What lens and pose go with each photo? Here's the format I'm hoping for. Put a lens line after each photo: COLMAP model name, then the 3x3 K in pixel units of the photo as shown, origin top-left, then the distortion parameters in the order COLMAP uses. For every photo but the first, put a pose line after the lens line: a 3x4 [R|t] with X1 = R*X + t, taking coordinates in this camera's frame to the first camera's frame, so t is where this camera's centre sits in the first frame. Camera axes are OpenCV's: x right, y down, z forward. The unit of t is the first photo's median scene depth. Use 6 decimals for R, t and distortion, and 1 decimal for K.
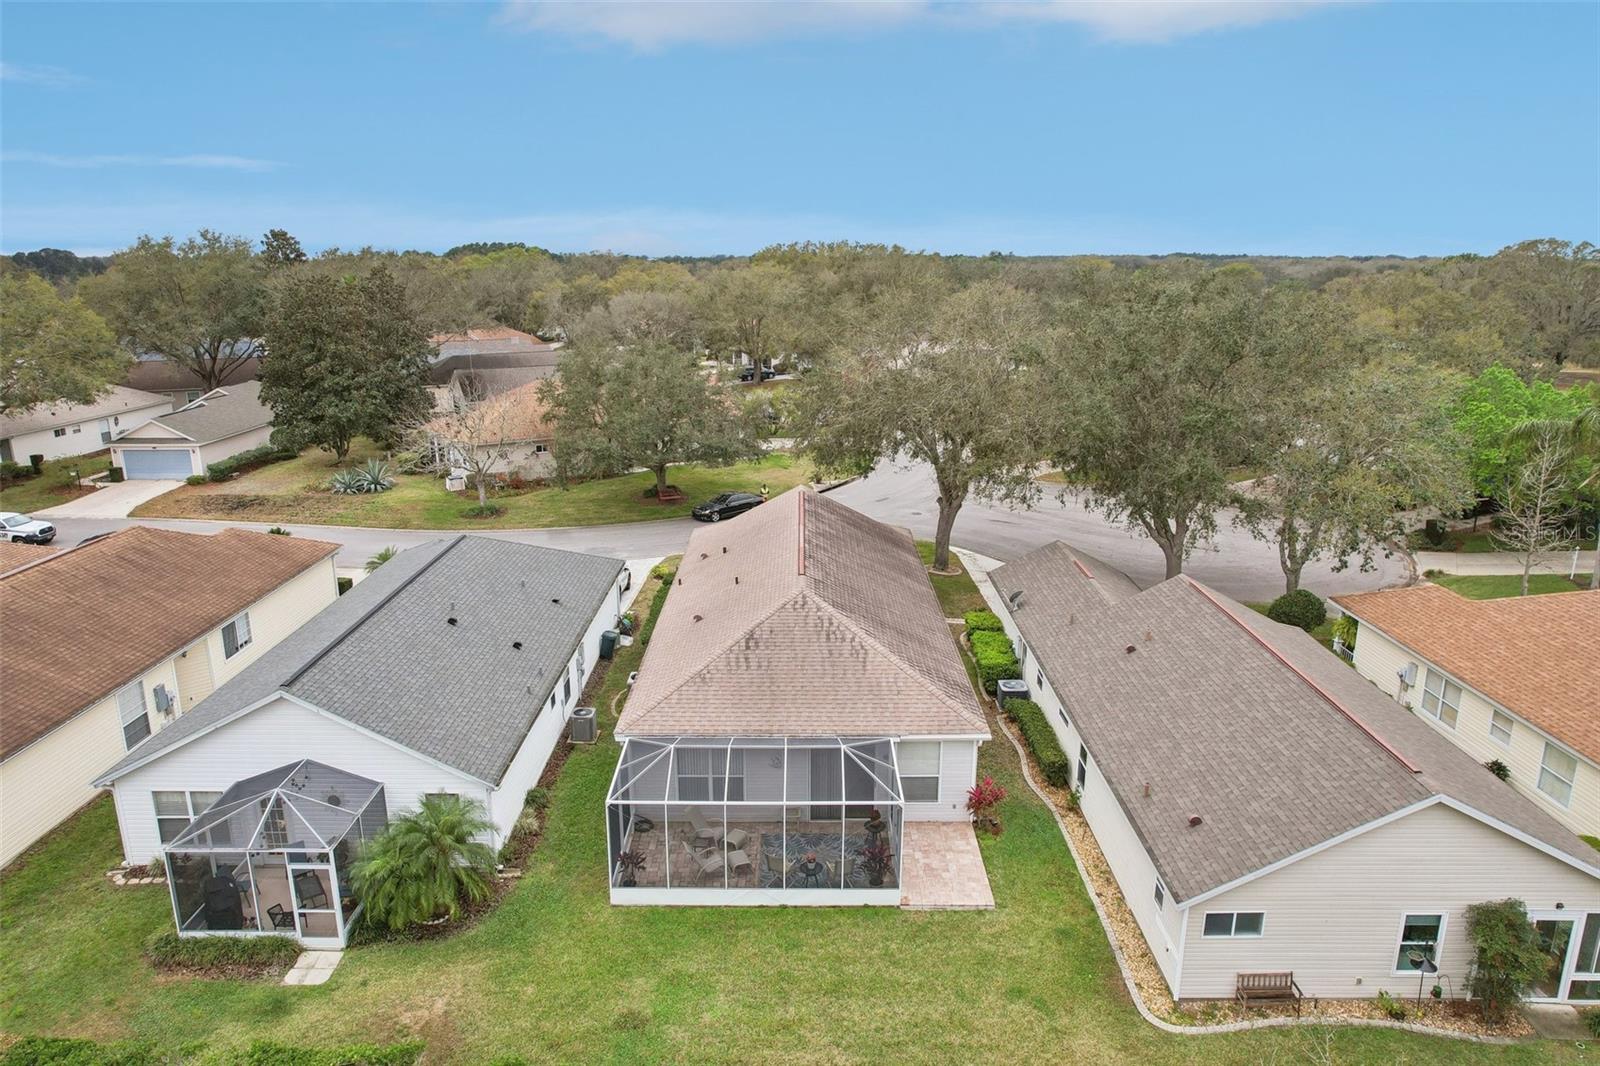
lens RADIAL K [[1028.2, 0, 791.9], [0, 1028.2, 519.5], [0, 0, 1]] dist [-0.027805, 0.005308]
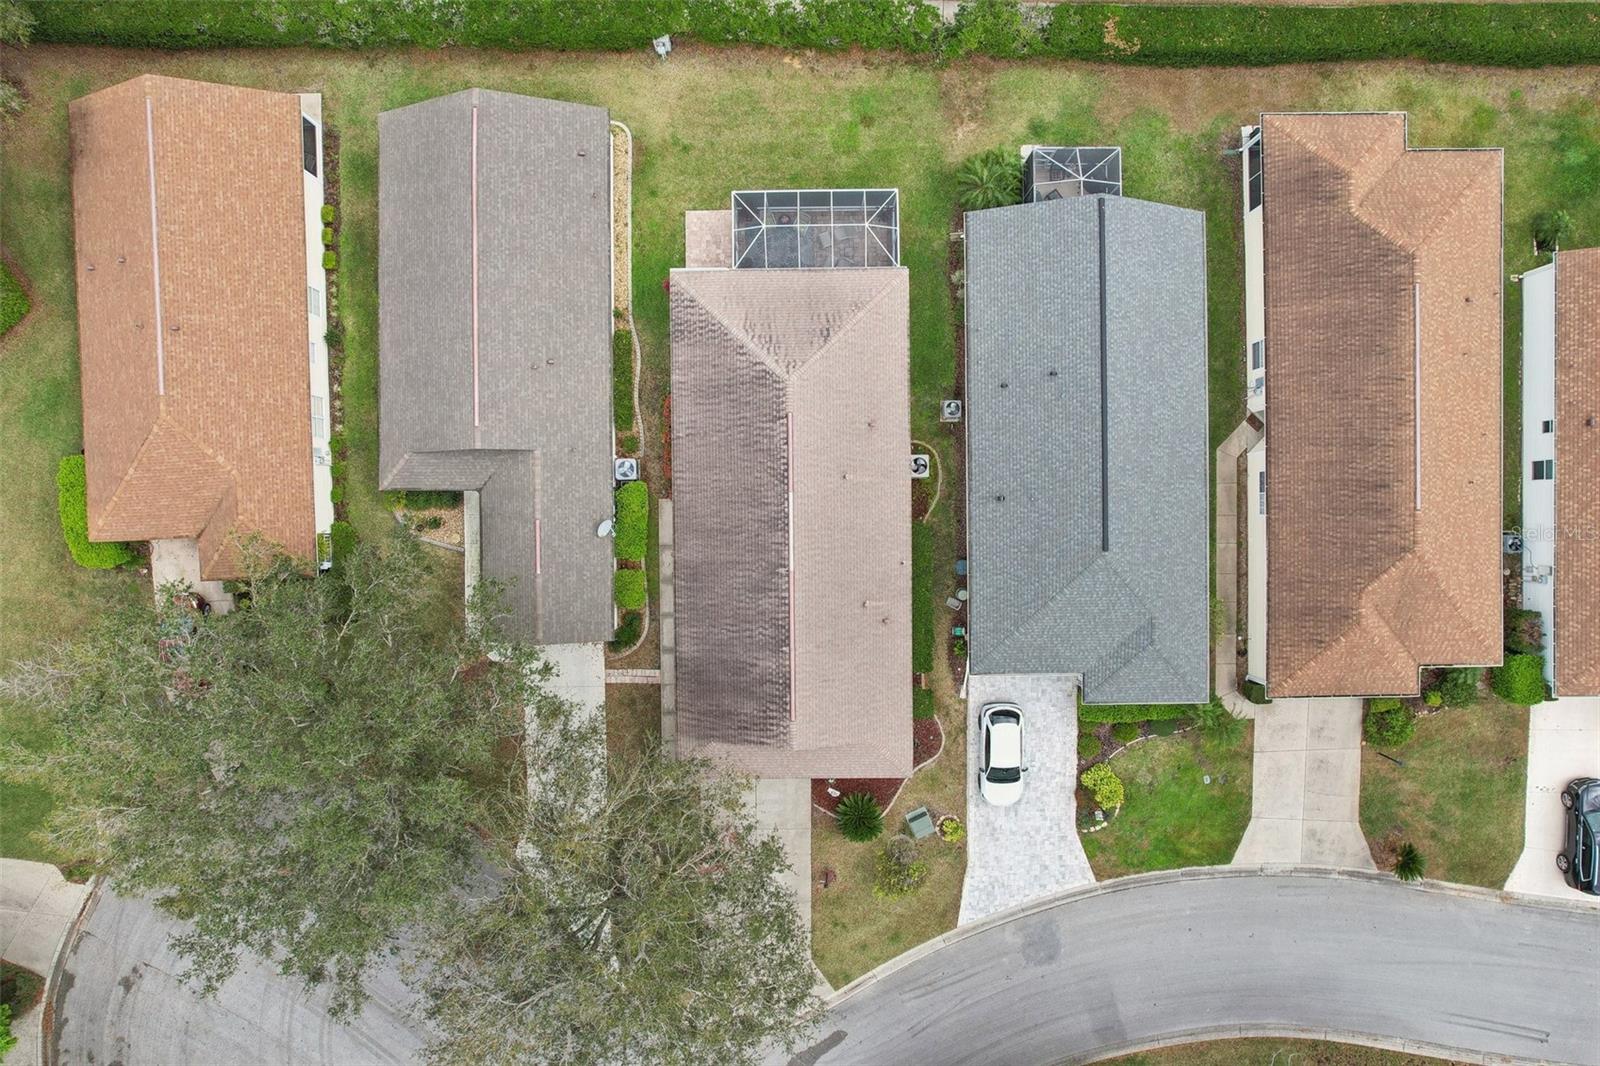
lens RADIAL K [[1028.2, 0, 802.6], [0, 1028.2, 532.5], [0, 0, 1]] dist [-0.027805, 0.005308]
pose [[-0.999742, 0.021045, 0.008590, -0.012948], [0.002206, -0.286279, 0.958144, -1.187790], [0.022623, 0.957915, 0.286158, 0.778177]]
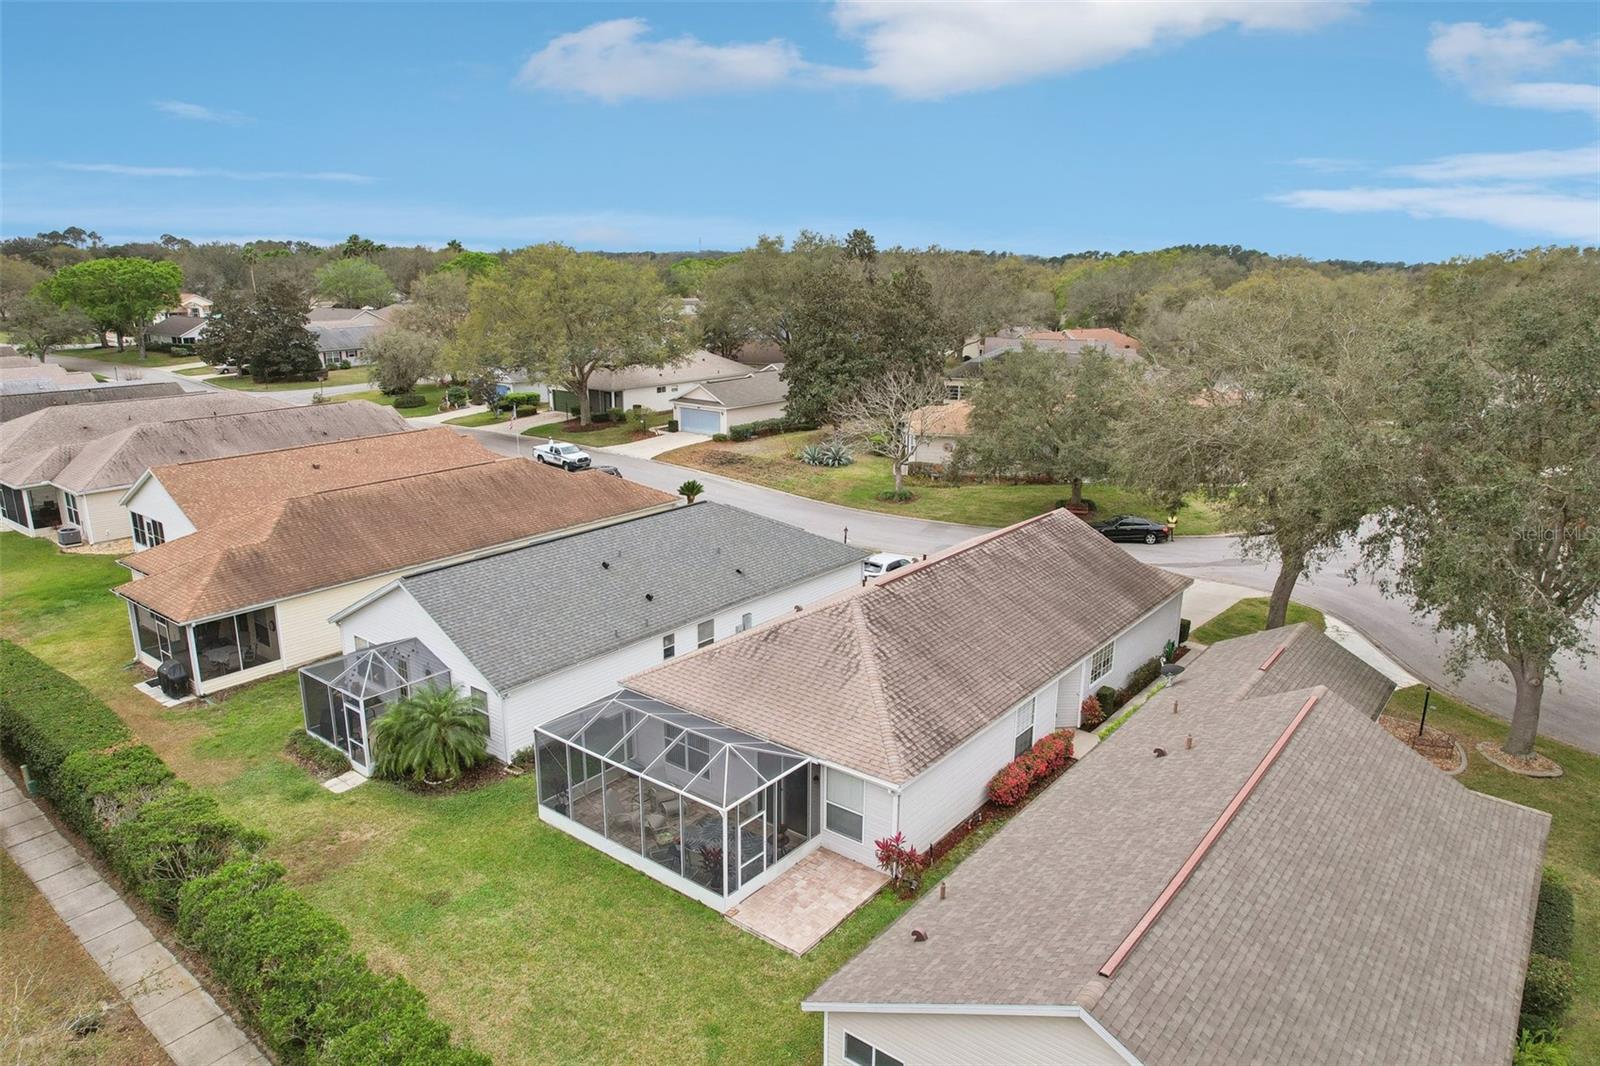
lens RADIAL K [[1028.2, 0, 798.6], [0, 1028.2, 546.9], [0, 0, 1]] dist [-0.027805, 0.005308]
pose [[0.791952, 0.174470, -0.585125, 0.504671], [-0.160553, 0.984087, 0.076127, -0.043069], [0.589096, 0.033655, 0.807362, 0.173878]]
